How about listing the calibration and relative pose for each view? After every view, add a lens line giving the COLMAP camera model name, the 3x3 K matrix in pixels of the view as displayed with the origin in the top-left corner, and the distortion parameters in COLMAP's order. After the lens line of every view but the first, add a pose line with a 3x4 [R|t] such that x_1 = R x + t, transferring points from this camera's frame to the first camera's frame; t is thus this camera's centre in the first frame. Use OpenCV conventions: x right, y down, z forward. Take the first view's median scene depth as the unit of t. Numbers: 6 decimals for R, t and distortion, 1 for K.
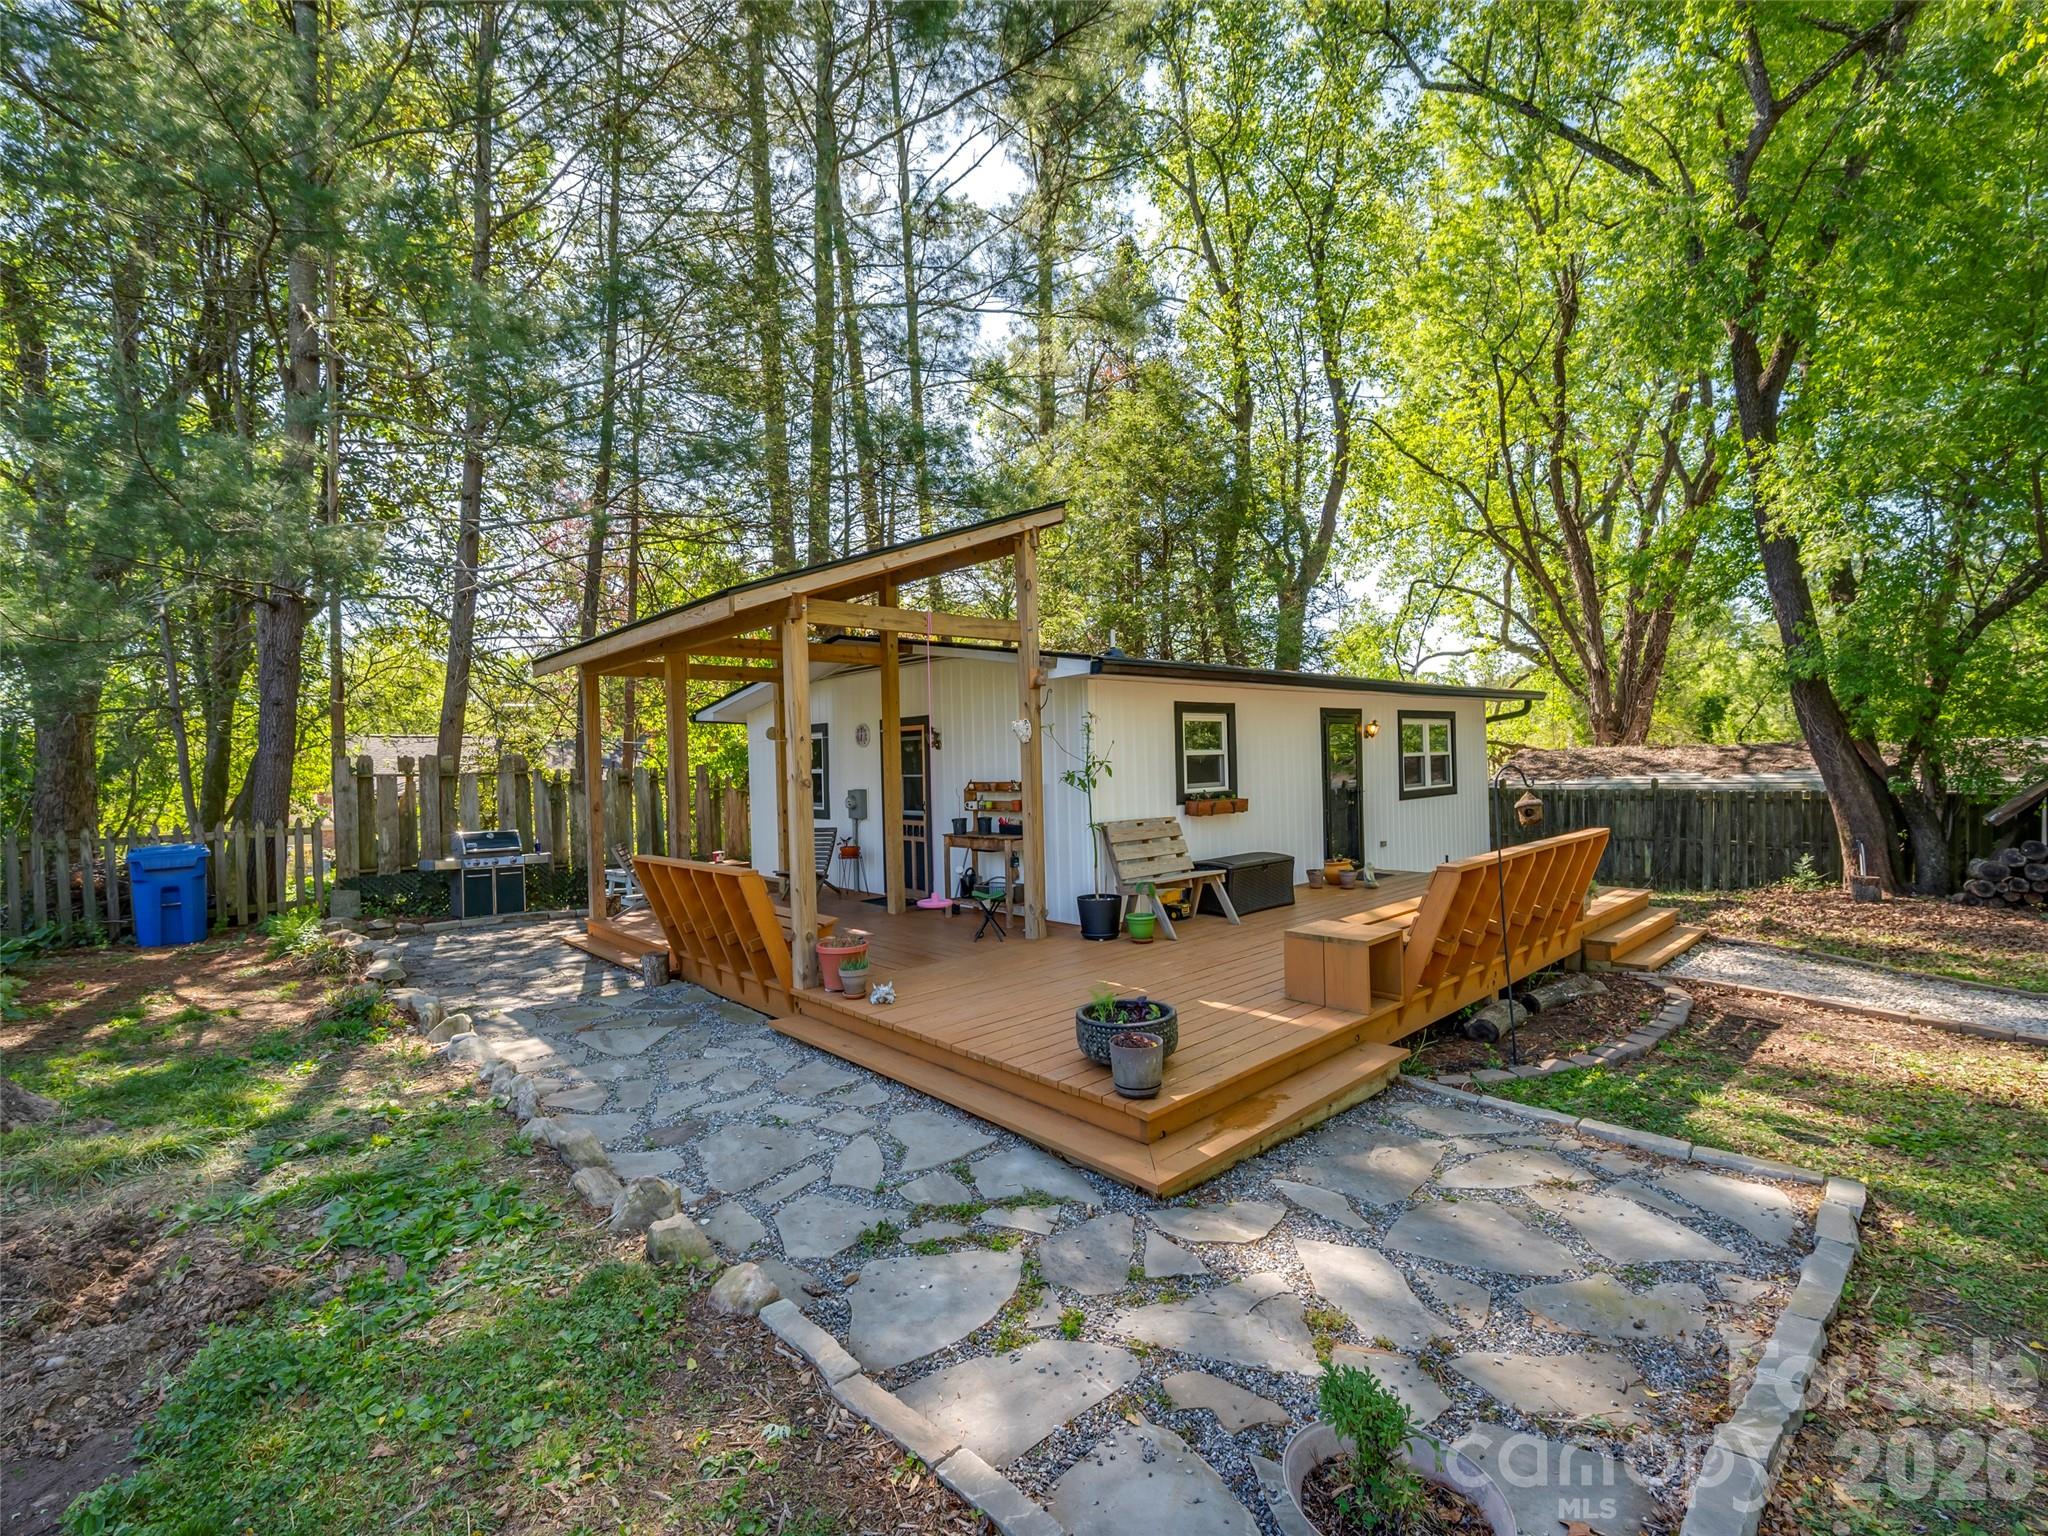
lens RADIAL K [[891.7, 0, 1020.7], [0, 891.7, 760.0], [0, 0, 1]] dist [-0.004231, -0.000354]
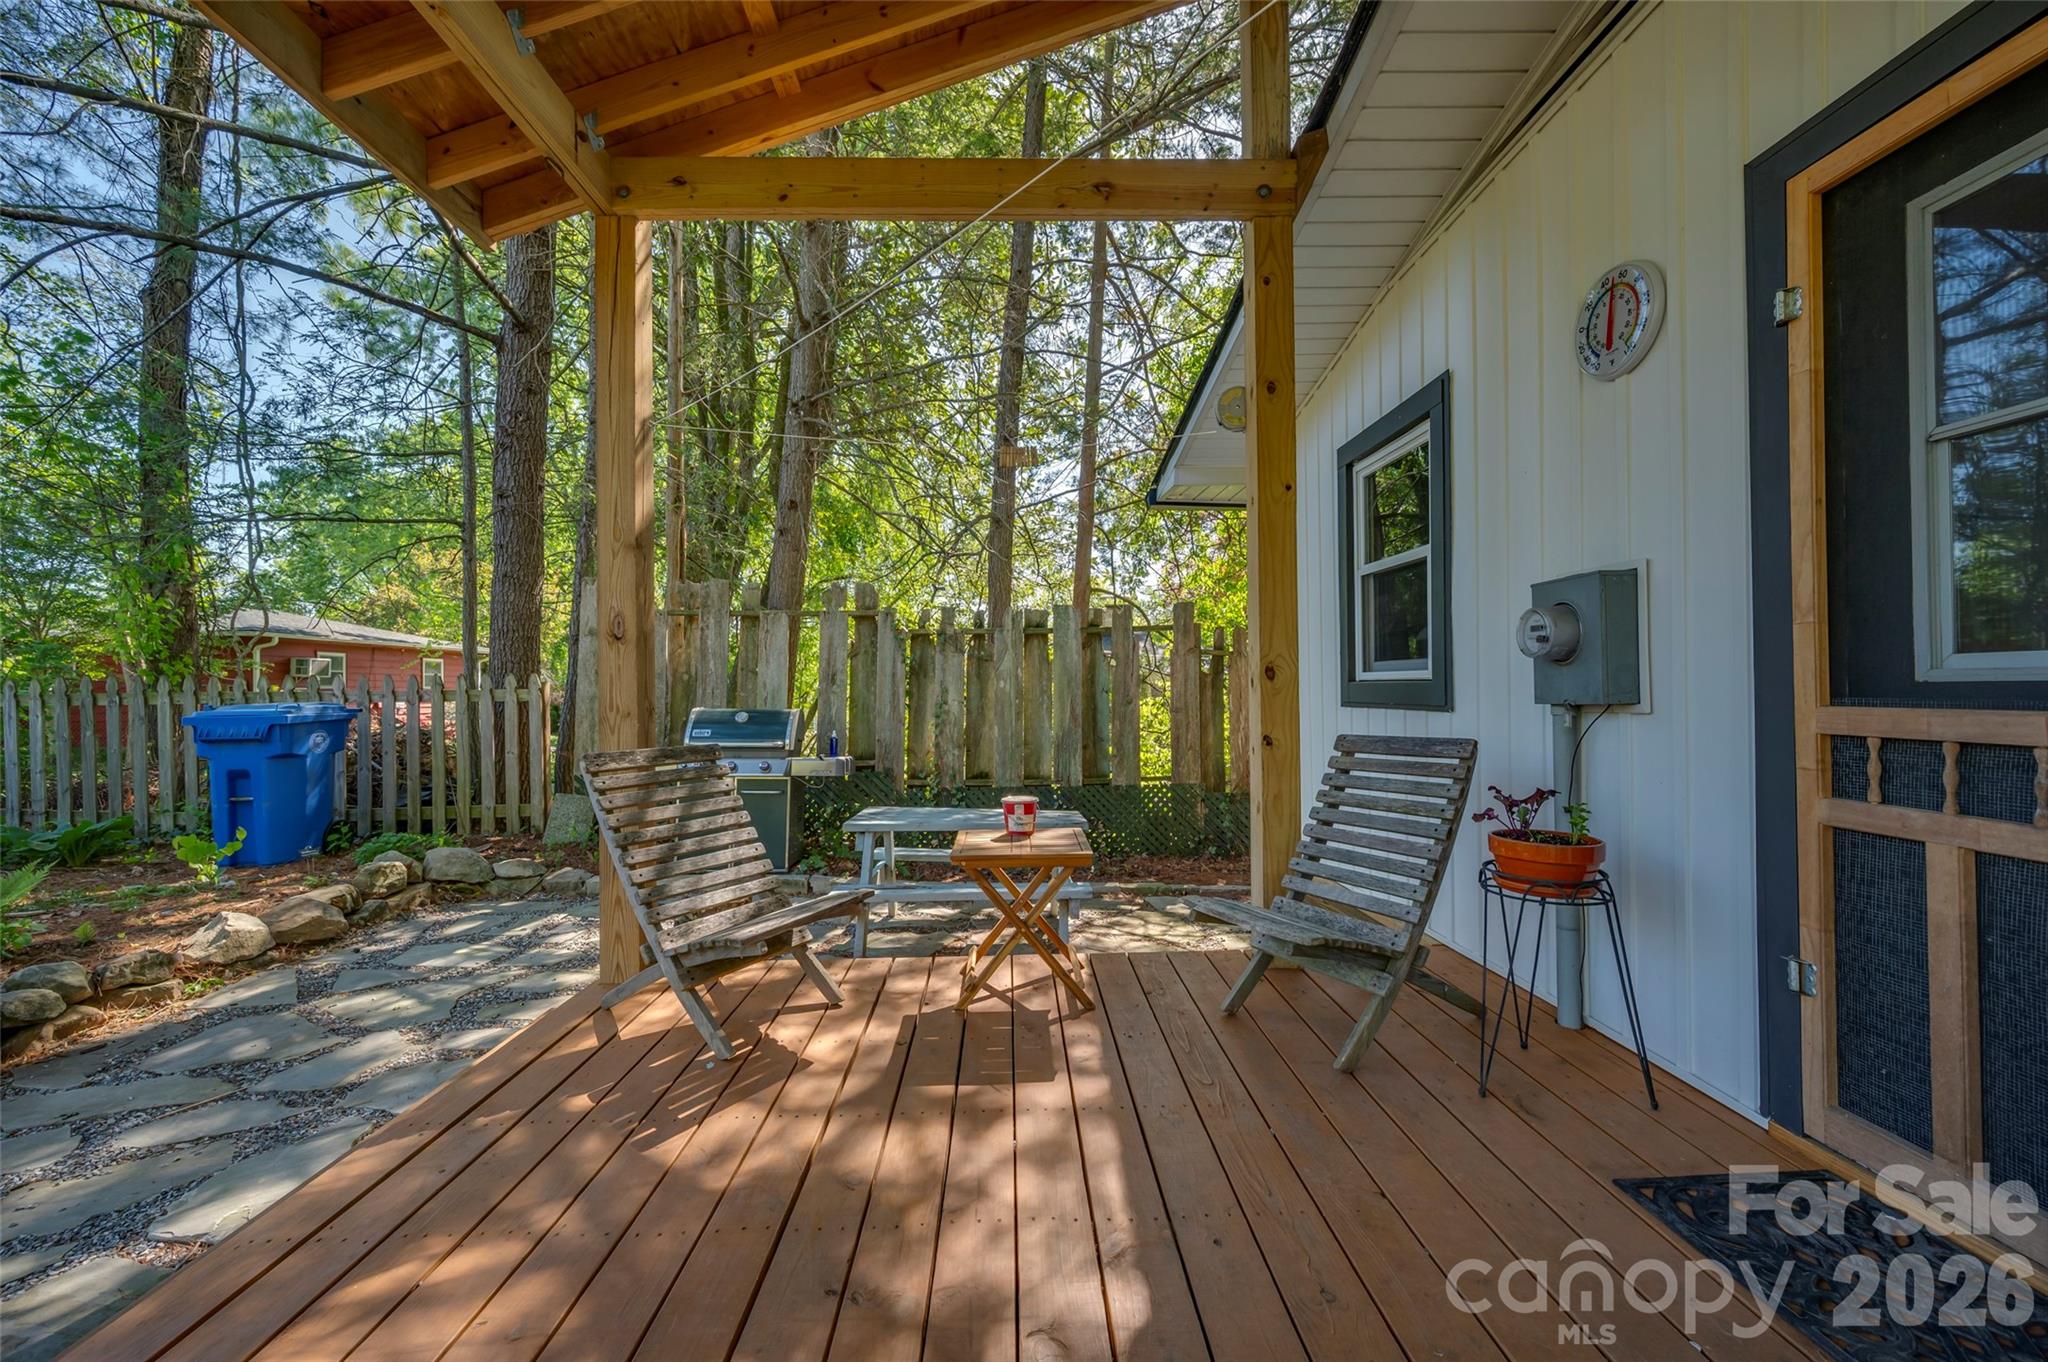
lens RADIAL K [[868.2, 0, 1029.5], [0, 868.2, 687.7], [0, 0, 1]] dist [-0.000795, -0.000562]
pose [[0.772175, 0.018944, -0.635127, -0.156991], [-0.009590, 0.999789, 0.018161, 0.060587], [0.635337, -0.007933, 0.772194, 0.769531]]
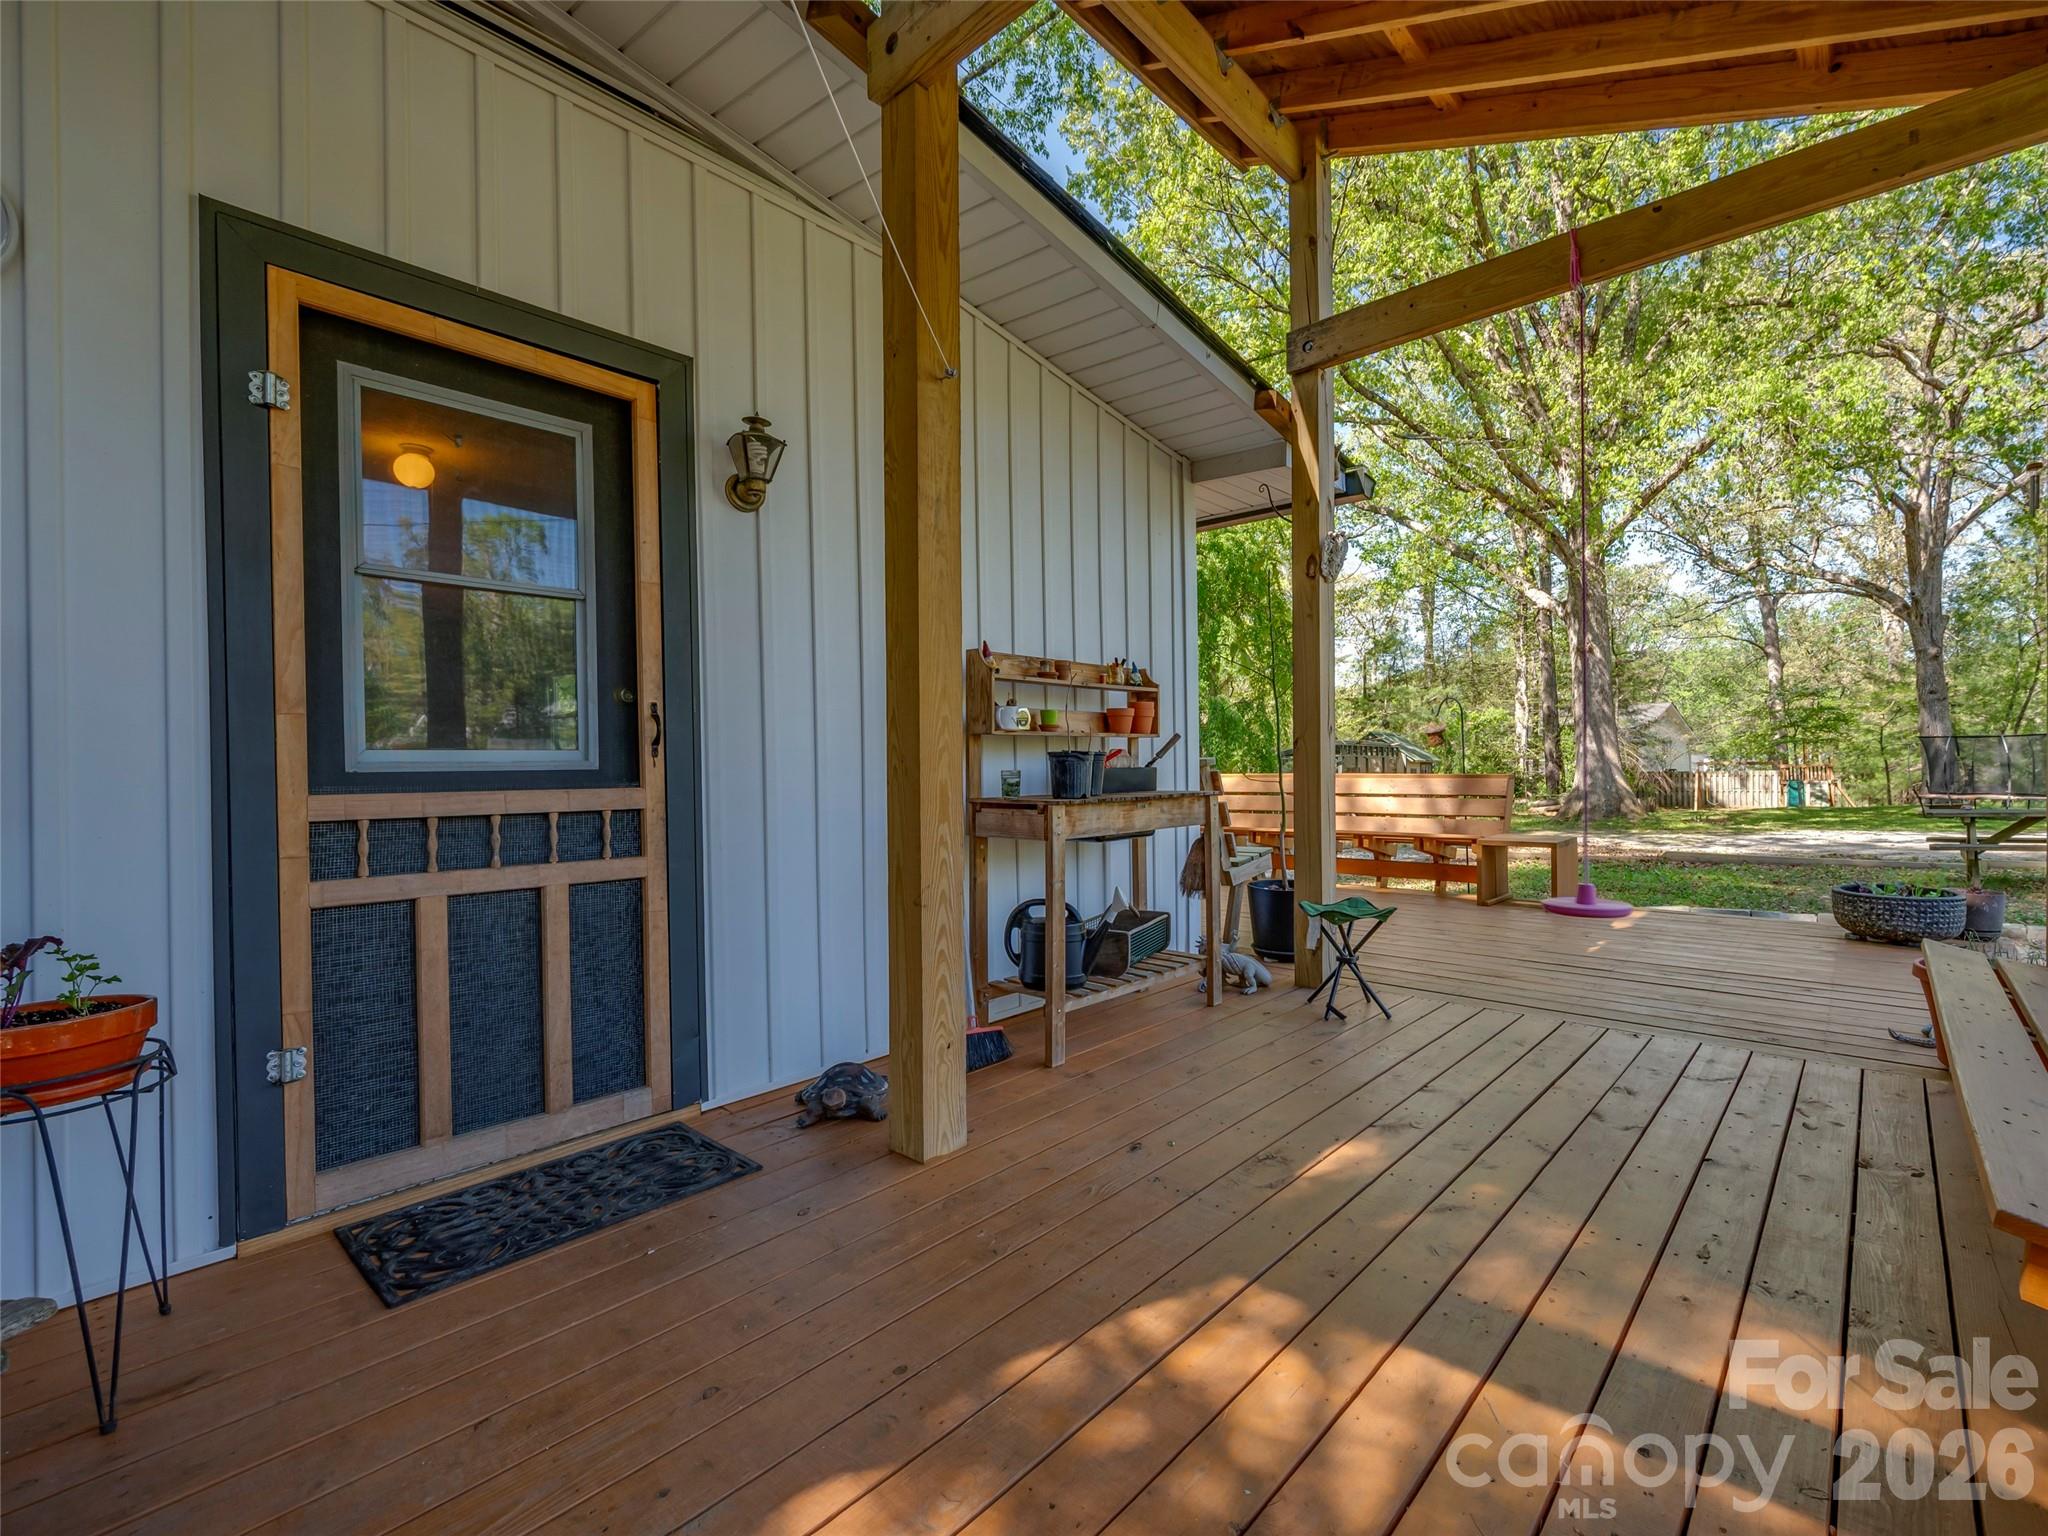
lens RADIAL K [[891.7, 0, 1038.7], [0, 891.7, 766.6], [0, 0, 1]] dist [-0.004231, -0.000354]
pose [[-0.083260, 0.026417, 0.996178, -0.330143], [0.008688, 0.999630, -0.025782, 0.065672], [-0.996490, 0.006508, -0.083458, 0.860756]]
